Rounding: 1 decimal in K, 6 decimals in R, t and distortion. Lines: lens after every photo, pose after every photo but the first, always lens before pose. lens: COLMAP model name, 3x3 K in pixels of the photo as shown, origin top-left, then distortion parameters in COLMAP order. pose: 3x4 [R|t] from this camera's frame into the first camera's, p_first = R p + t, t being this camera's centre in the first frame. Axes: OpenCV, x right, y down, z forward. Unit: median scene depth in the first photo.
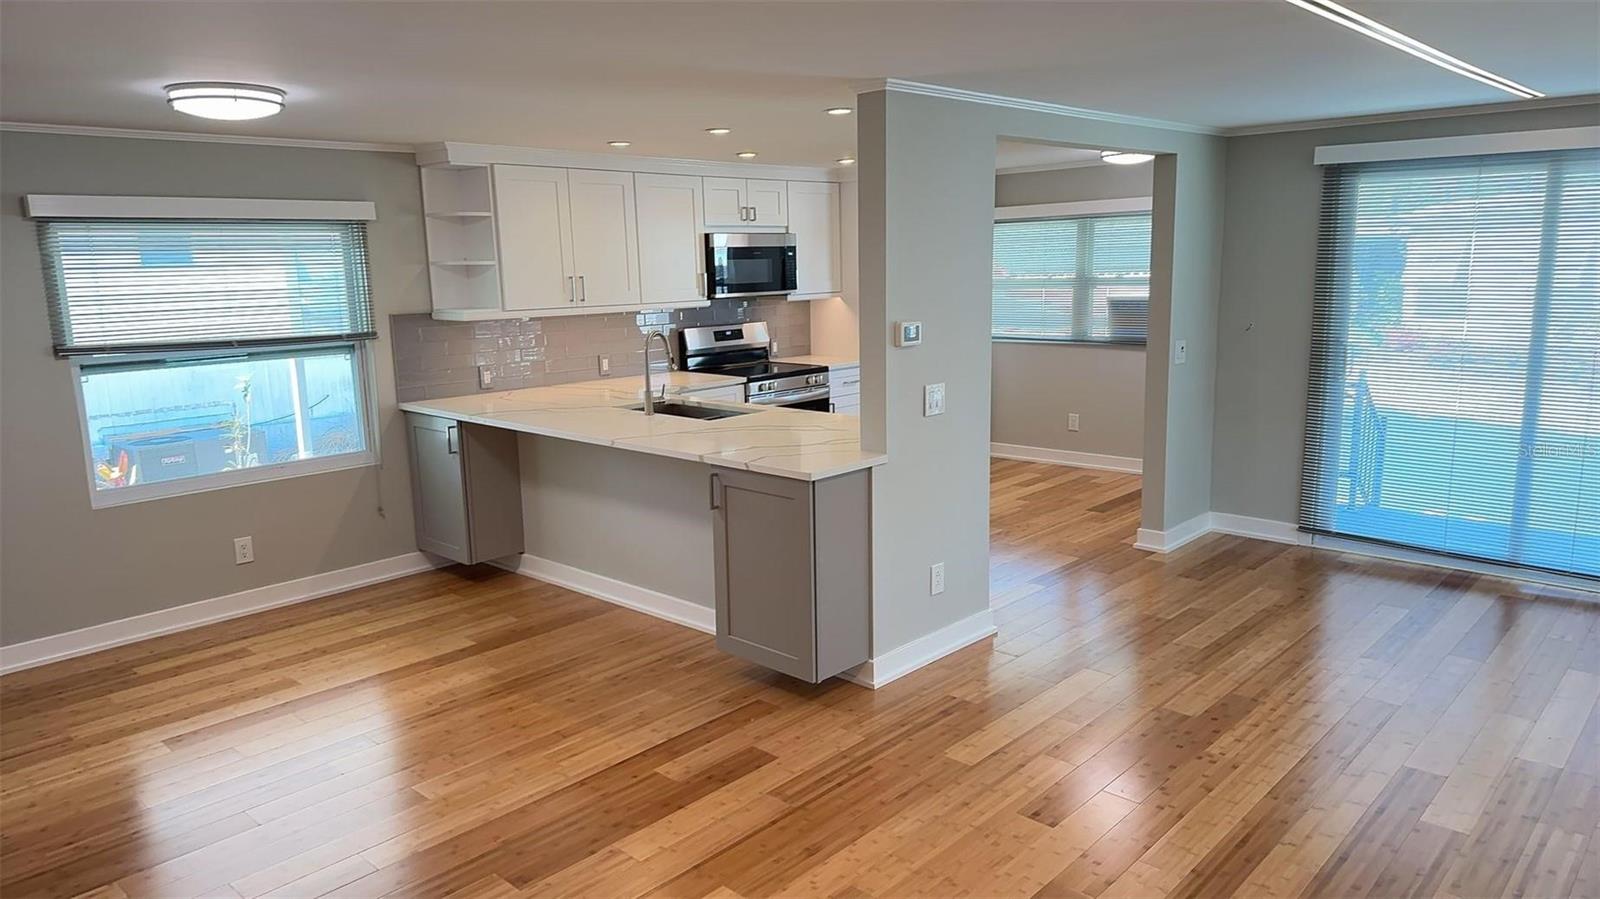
lens RADIAL K [[1068.0, 0, 796.3], [0, 1068.0, 455.5], [0, 0, 1]] dist [0.060760, -0.062683]
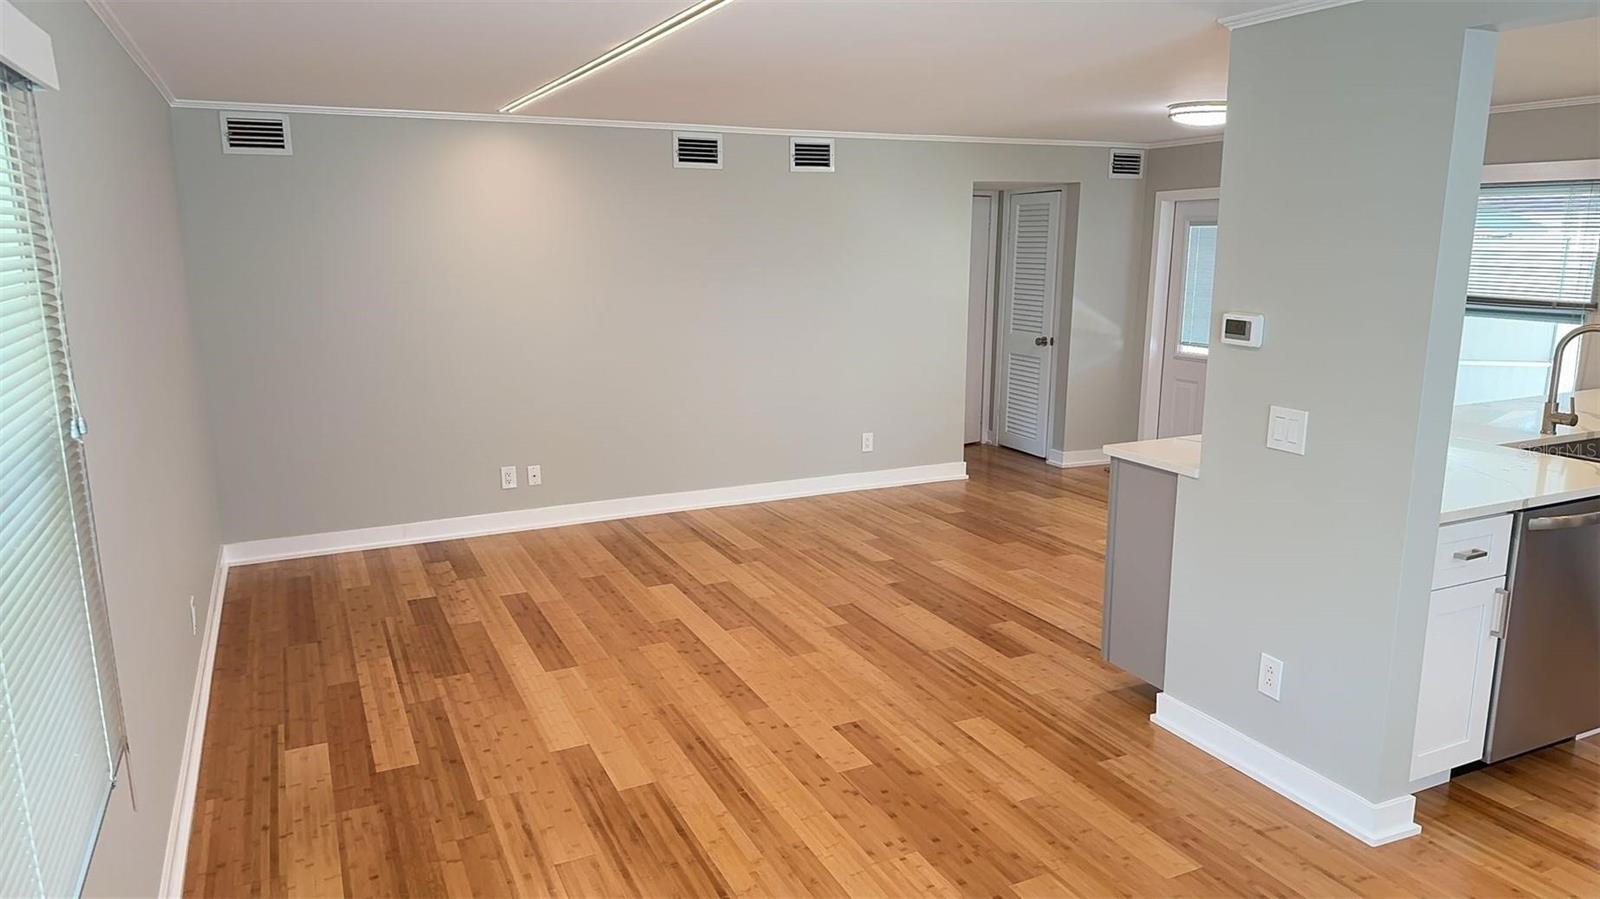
lens RADIAL K [[1068.0, 0, 800.9], [0, 1068.0, 452.7], [0, 0, 1]] dist [0.060760, -0.062683]
pose [[-0.355991, 0.219271, -0.908400, 0.710215], [-0.165833, 0.941830, 0.292328, -0.154458], [0.919657, 0.254709, -0.298921, 0.710619]]
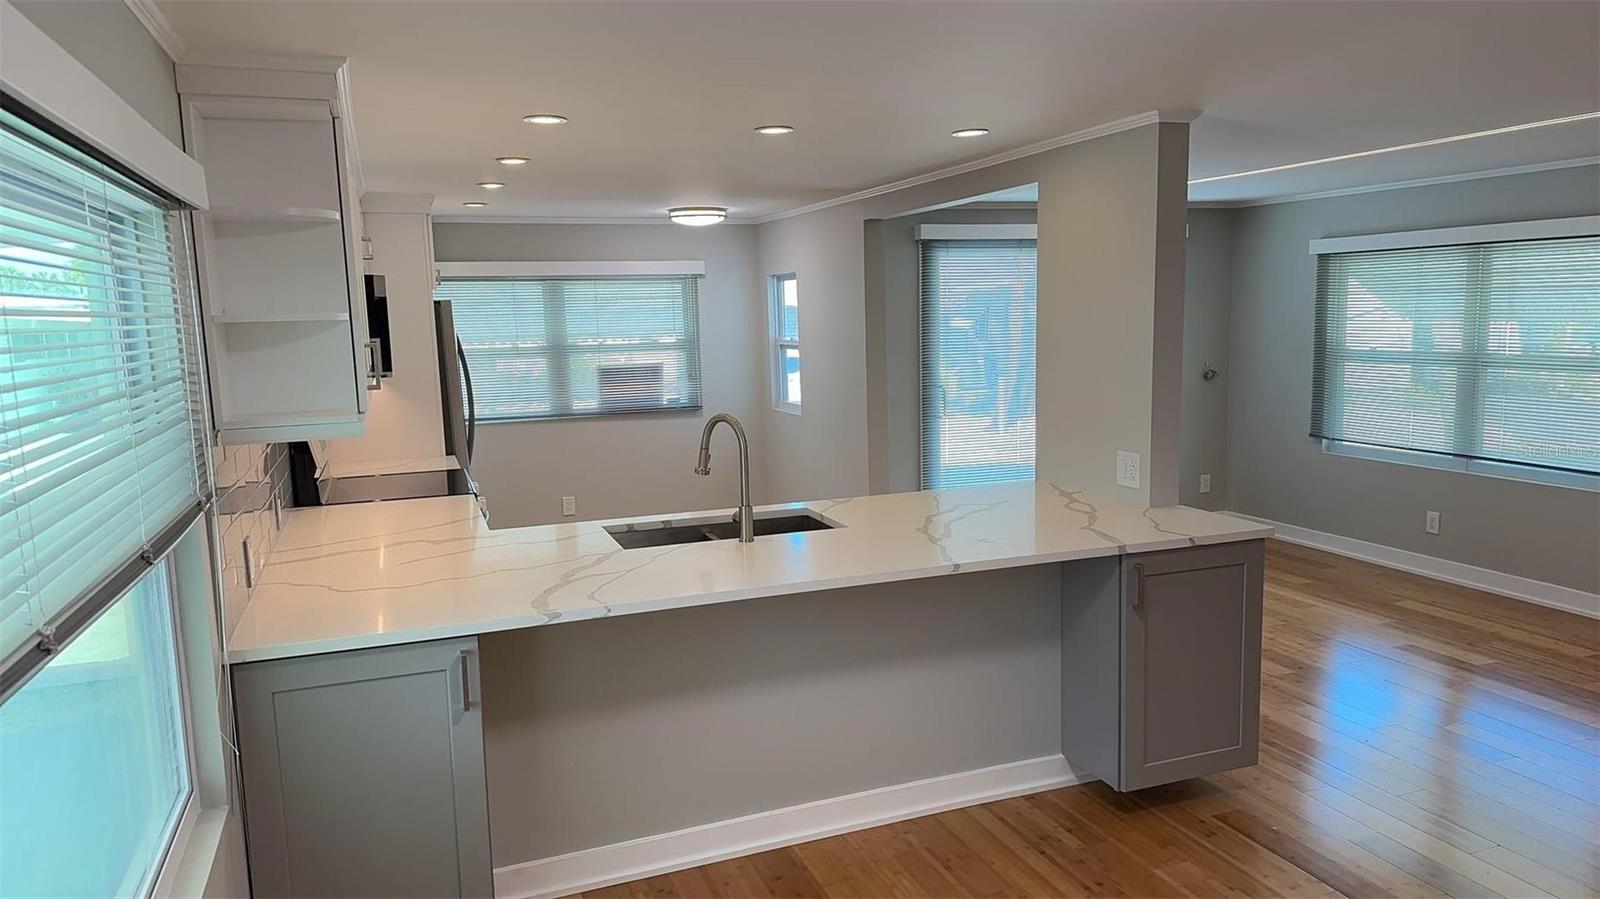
lens RADIAL K [[1068.0, 0, 794.3], [0, 1068.0, 452.7], [0, 0, 1]] dist [0.060760, -0.062683]
pose [[0.436381, -0.108120, 0.893242, -0.666647], [0.180662, 0.983065, 0.030733, -0.101075], [-0.881438, 0.147964, 0.448524, 0.639274]]
